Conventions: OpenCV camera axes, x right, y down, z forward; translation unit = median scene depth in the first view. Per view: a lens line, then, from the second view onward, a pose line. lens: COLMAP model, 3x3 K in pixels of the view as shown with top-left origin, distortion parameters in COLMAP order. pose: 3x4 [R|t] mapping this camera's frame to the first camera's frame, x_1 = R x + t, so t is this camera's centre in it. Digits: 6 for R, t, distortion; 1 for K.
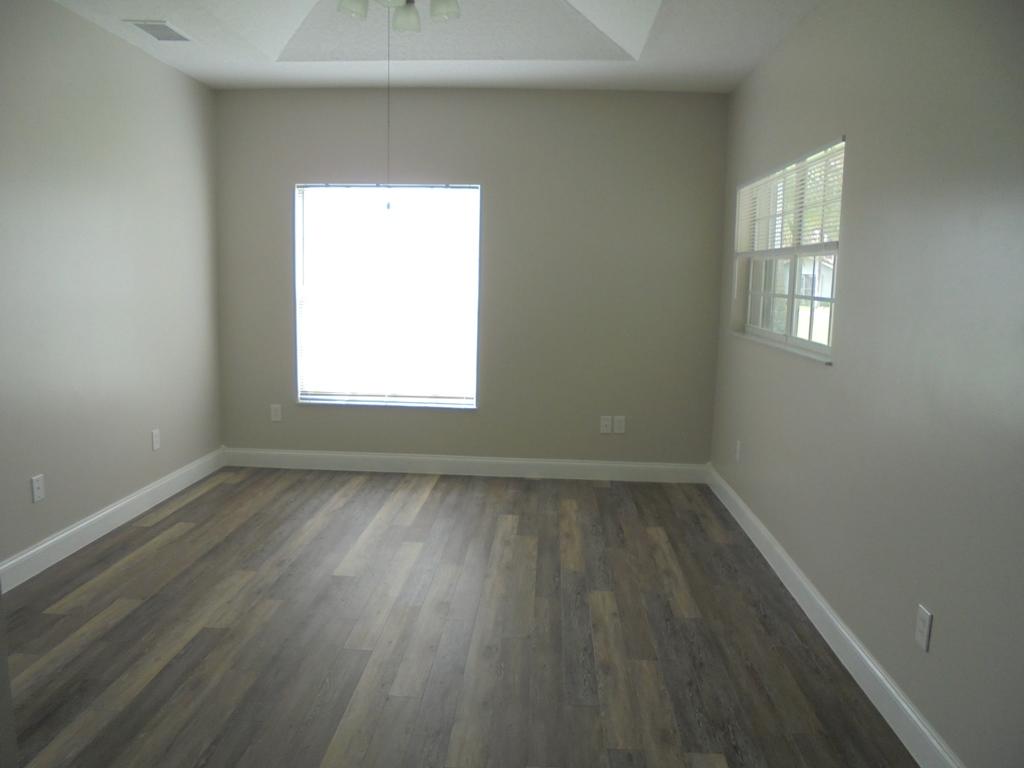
lens RADIAL K [[772.5, 0, 510.9], [0, 772.5, 381.2], [0, 0, 1]] dist [-0.077223, 0.013208]
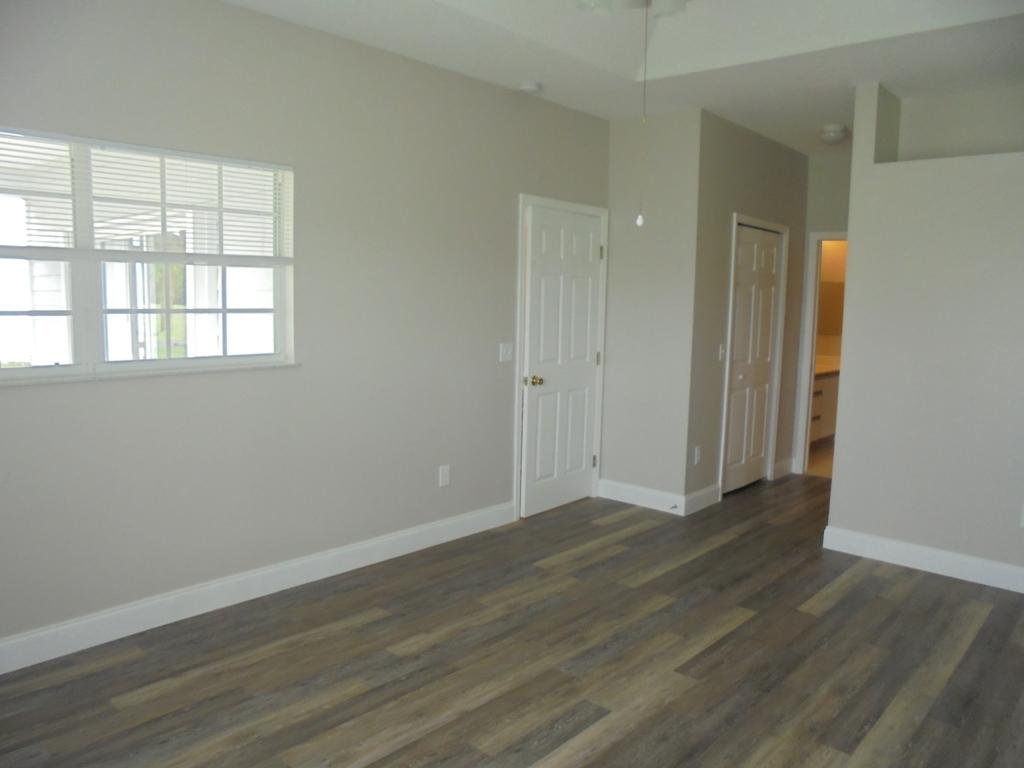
lens RADIAL K [[772.5, 0, 512.1], [0, 772.5, 390.6], [0, 0, 1]] dist [-0.077223, 0.013208]
pose [[-0.779958, -0.110349, 0.616027, -0.486647], [0.048218, 0.970811, 0.234951, -0.214262], [-0.623972, 0.212955, -0.751871, 1.474334]]
